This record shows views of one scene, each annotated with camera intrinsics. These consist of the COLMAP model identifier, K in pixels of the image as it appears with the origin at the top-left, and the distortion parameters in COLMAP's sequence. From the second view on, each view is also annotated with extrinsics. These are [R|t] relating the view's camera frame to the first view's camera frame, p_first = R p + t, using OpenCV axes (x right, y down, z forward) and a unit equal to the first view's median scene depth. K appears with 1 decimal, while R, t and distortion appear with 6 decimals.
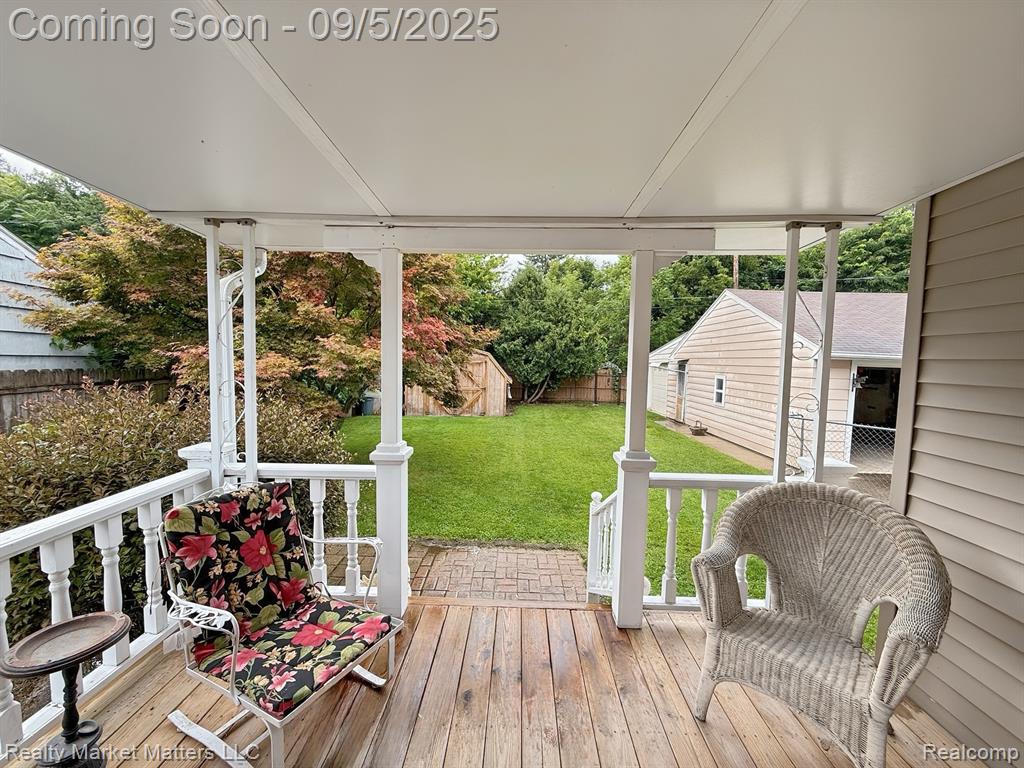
lens RADIAL K [[406.7, 0, 507.7], [0, 406.7, 384.5], [0, 0, 1]] dist [-0.001531, -0.000333]
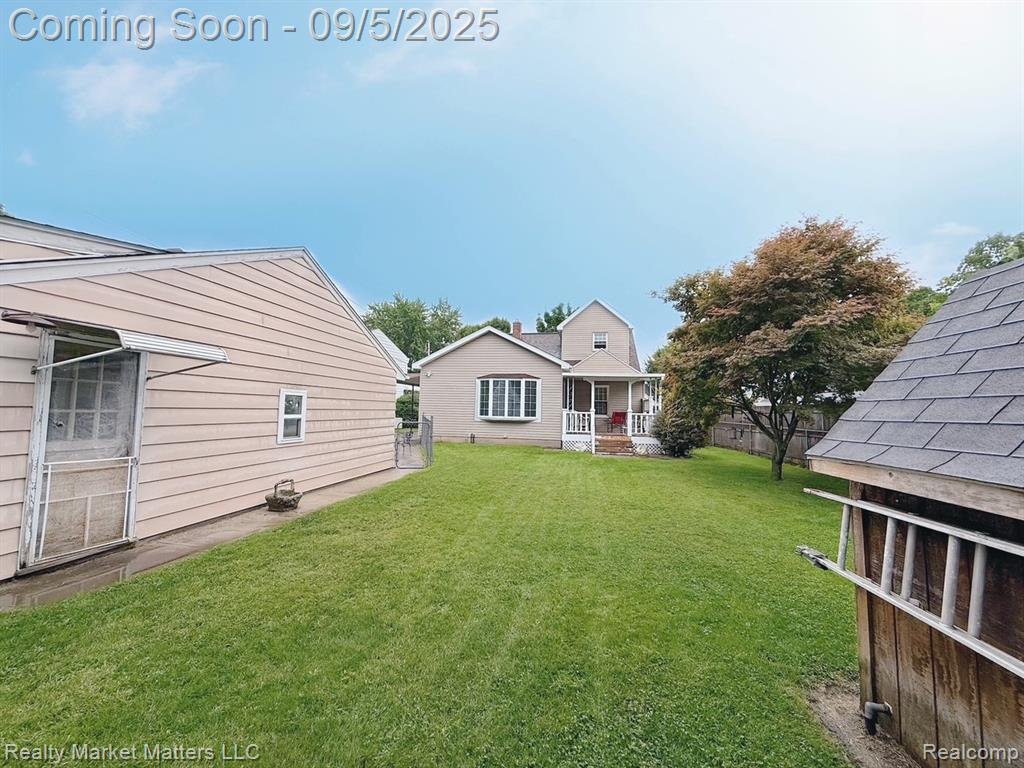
lens RADIAL K [[406.7, 0, 507.7], [0, 406.7, 384.5], [0, 0, 1]] dist [-0.001531, -0.000333]
pose [[-0.987830, -0.032042, 0.152204, 0.088892], [-0.031791, 0.999486, 0.004083, -0.028227], [-0.152257, -0.000805, -0.988341, 1.027179]]
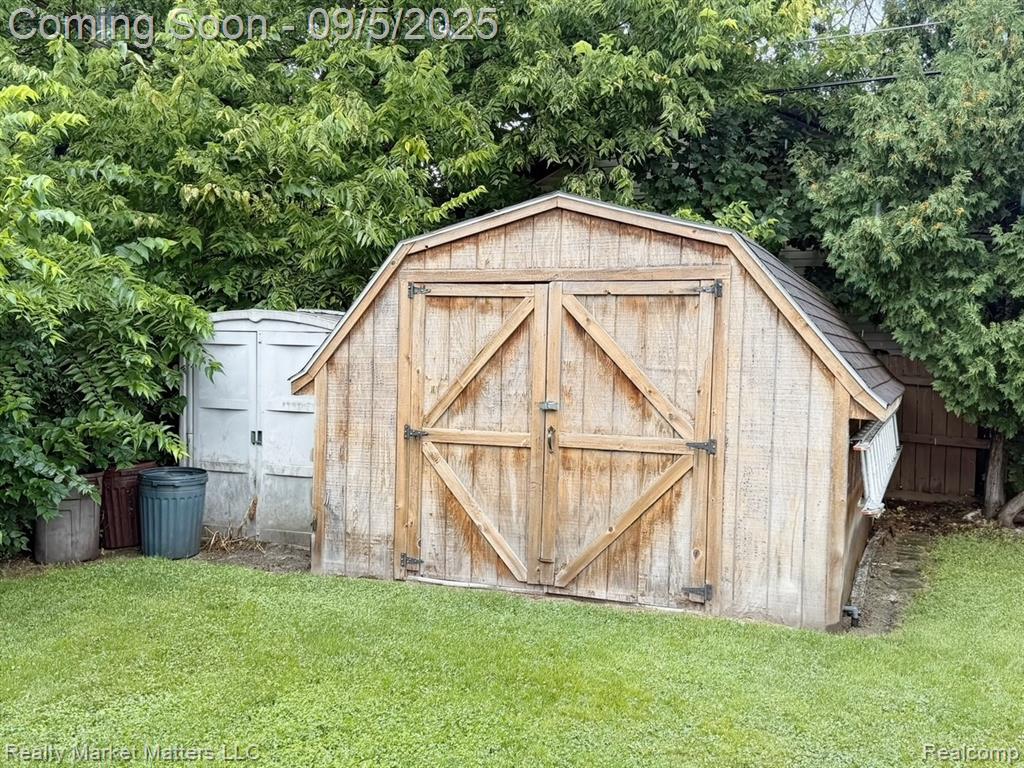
lens RADIAL K [[1005.6, 0, 512.1], [0, 1005.6, 387.6], [0, 0, 1]] dist [0.004428, -0.002155]
pose [[0.914017, 0.008803, -0.405581, 0.032520], [-0.024703, 0.999117, -0.033984, 0.001889], [0.404924, 0.041081, 0.913427, 0.512026]]
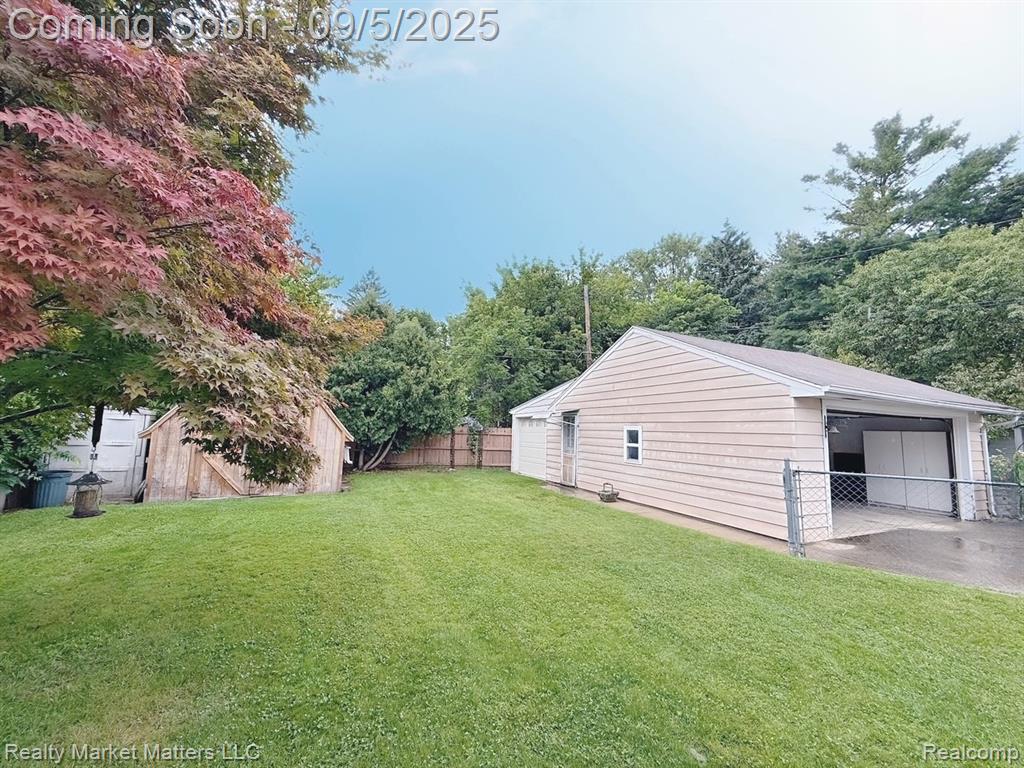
lens RADIAL K [[406.7, 0, 507.7], [0, 406.7, 384.5], [0, 0, 1]] dist [-0.001531, -0.000333]
pose [[0.899895, 0.051763, 0.433023, -0.048854], [0.018639, 0.987458, -0.156775, 0.013052], [-0.435708, 0.149153, 0.887644, 0.241563]]
